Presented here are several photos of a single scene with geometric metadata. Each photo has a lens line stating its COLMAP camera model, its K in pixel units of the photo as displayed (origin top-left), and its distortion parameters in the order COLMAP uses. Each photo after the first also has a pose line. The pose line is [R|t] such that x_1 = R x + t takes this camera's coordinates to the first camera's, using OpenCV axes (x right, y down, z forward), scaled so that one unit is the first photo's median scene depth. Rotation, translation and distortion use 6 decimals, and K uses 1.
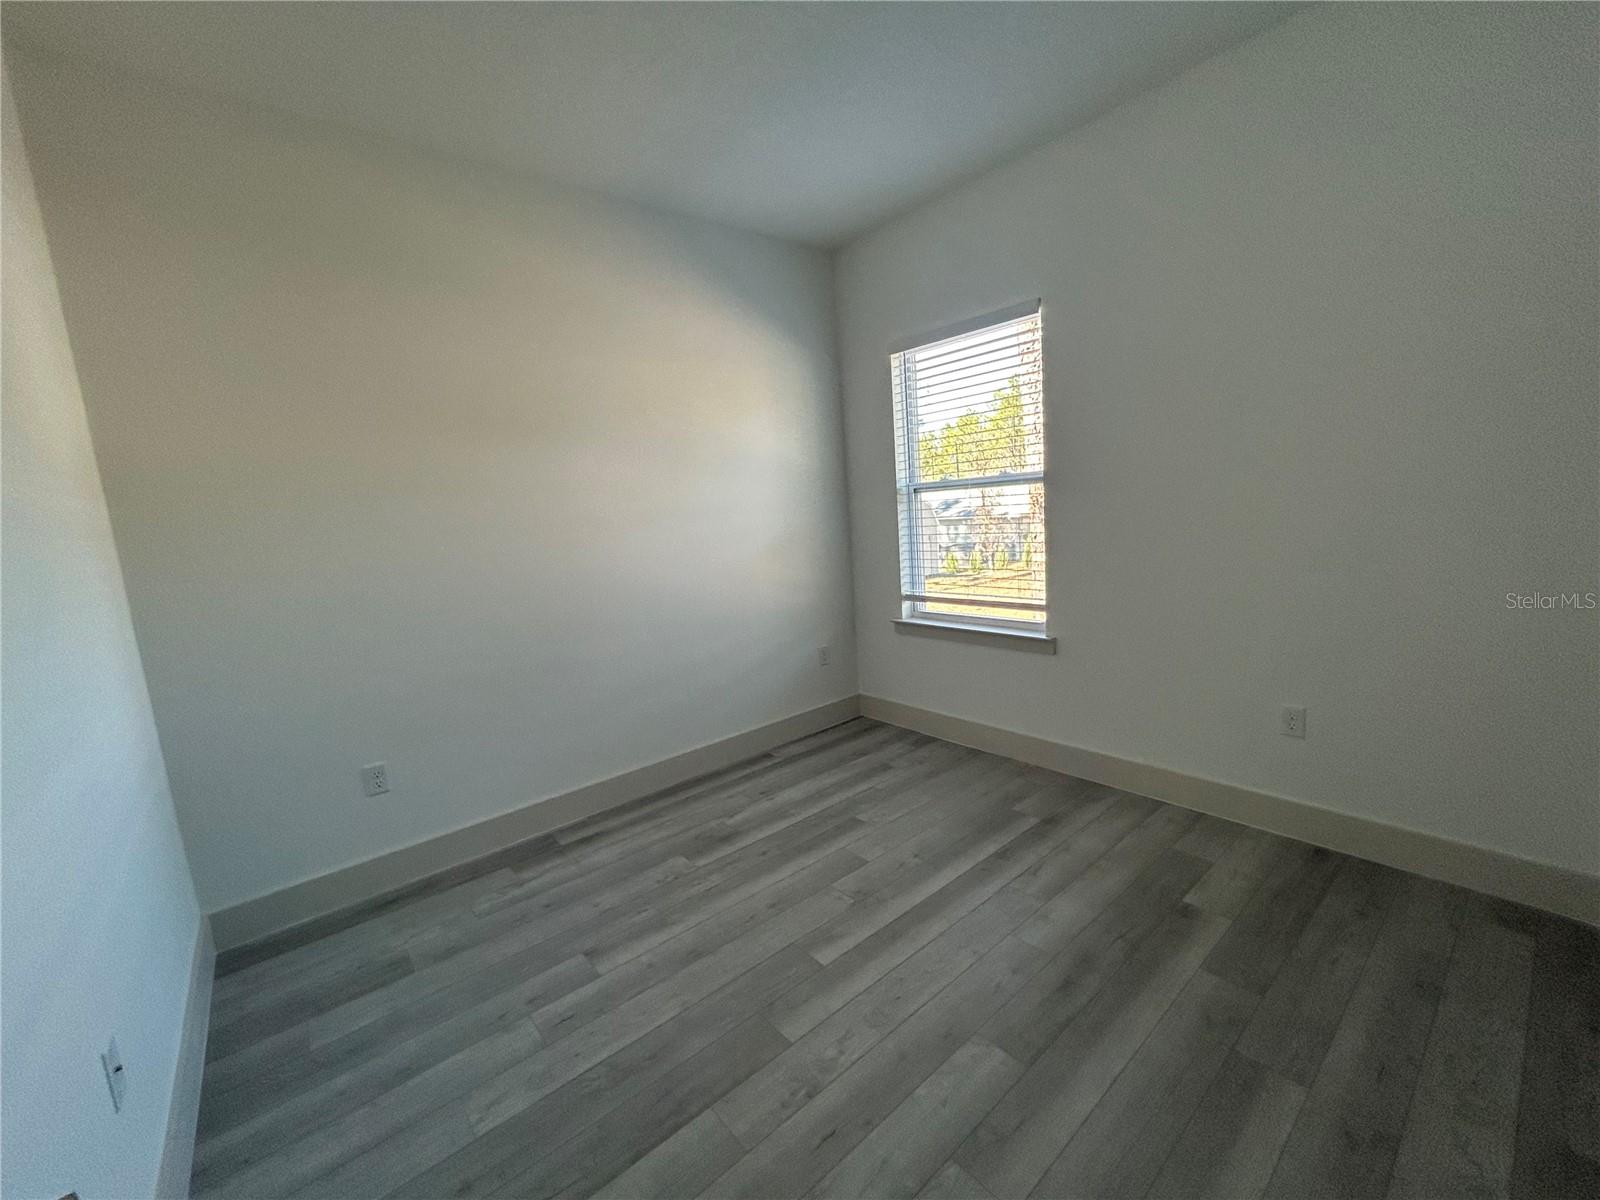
lens RADIAL K [[644.8, 0, 800.1], [0, 644.8, 597.8], [0, 0, 1]] dist [-0.000116, 0.000031]
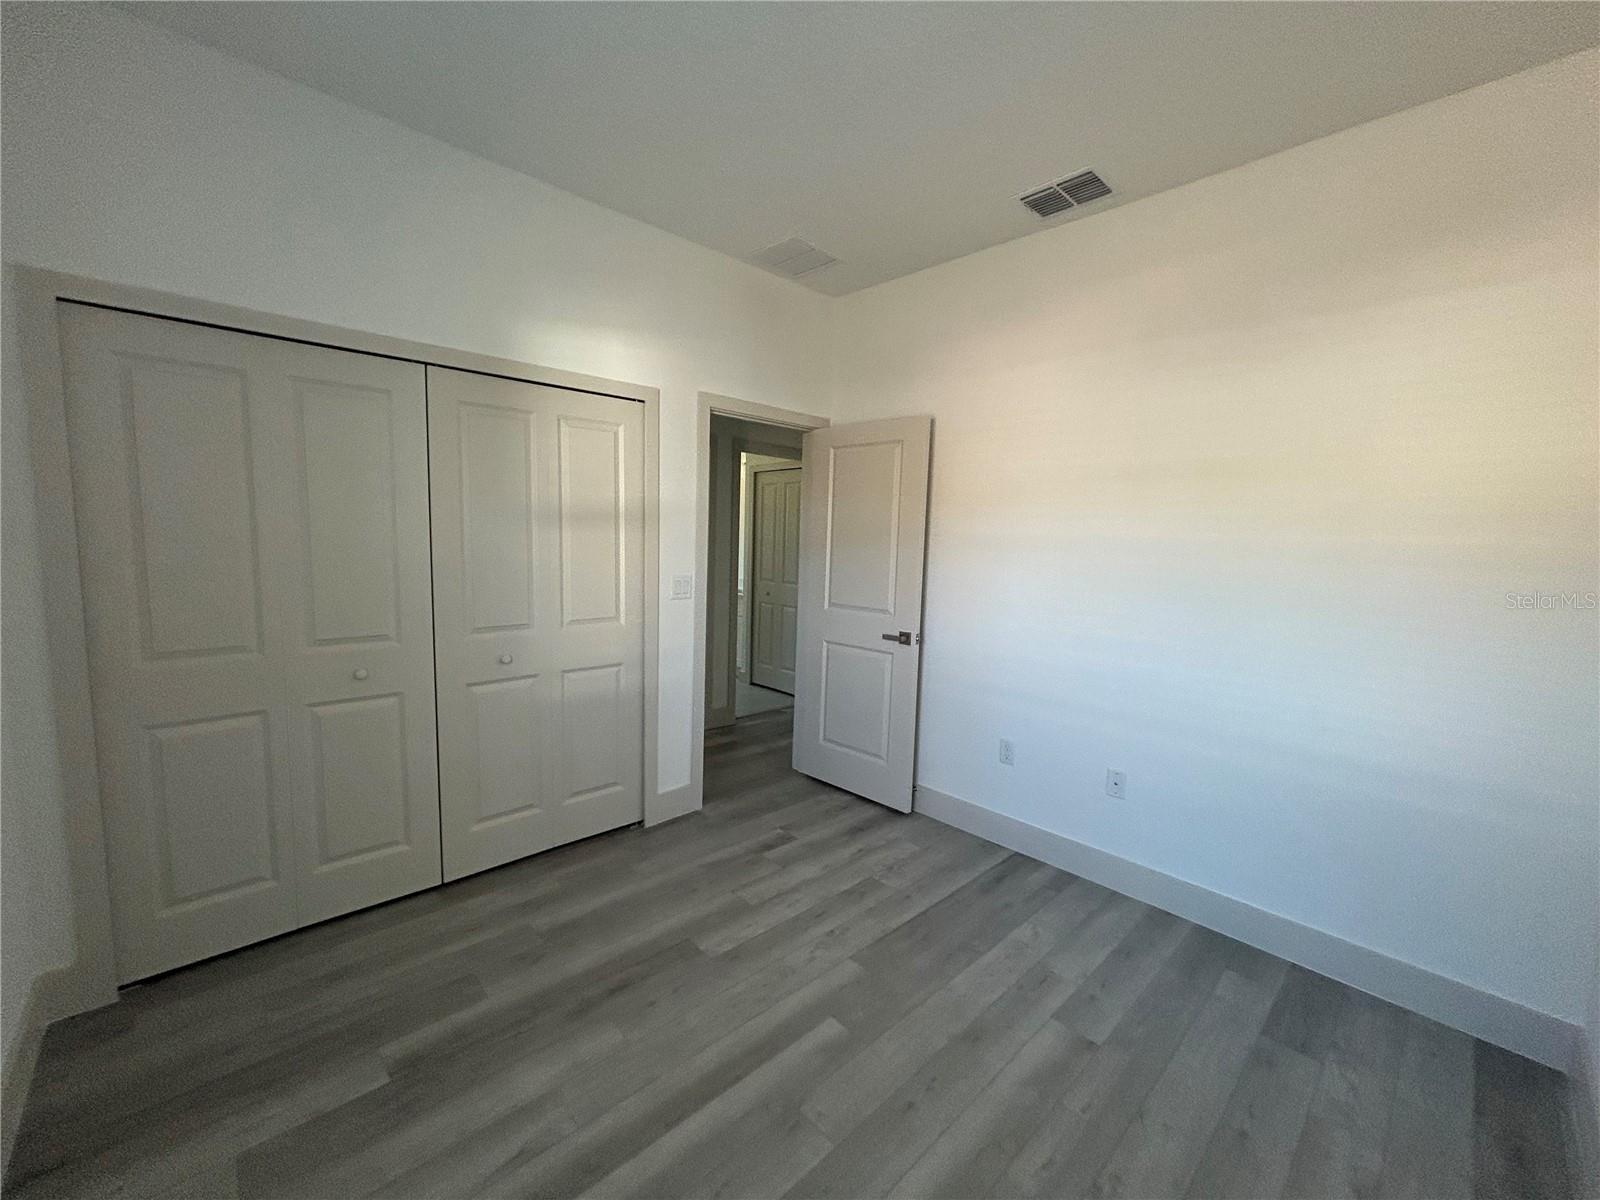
lens RADIAL K [[644.8, 0, 800.1], [0, 644.8, 597.8], [0, 0, 1]] dist [-0.000116, 0.000031]
pose [[-0.997182, 0.045934, -0.059315, 0.122265], [0.030257, 0.969730, 0.242299, -0.331067], [0.068649, 0.239821, -0.968387, 1.903508]]
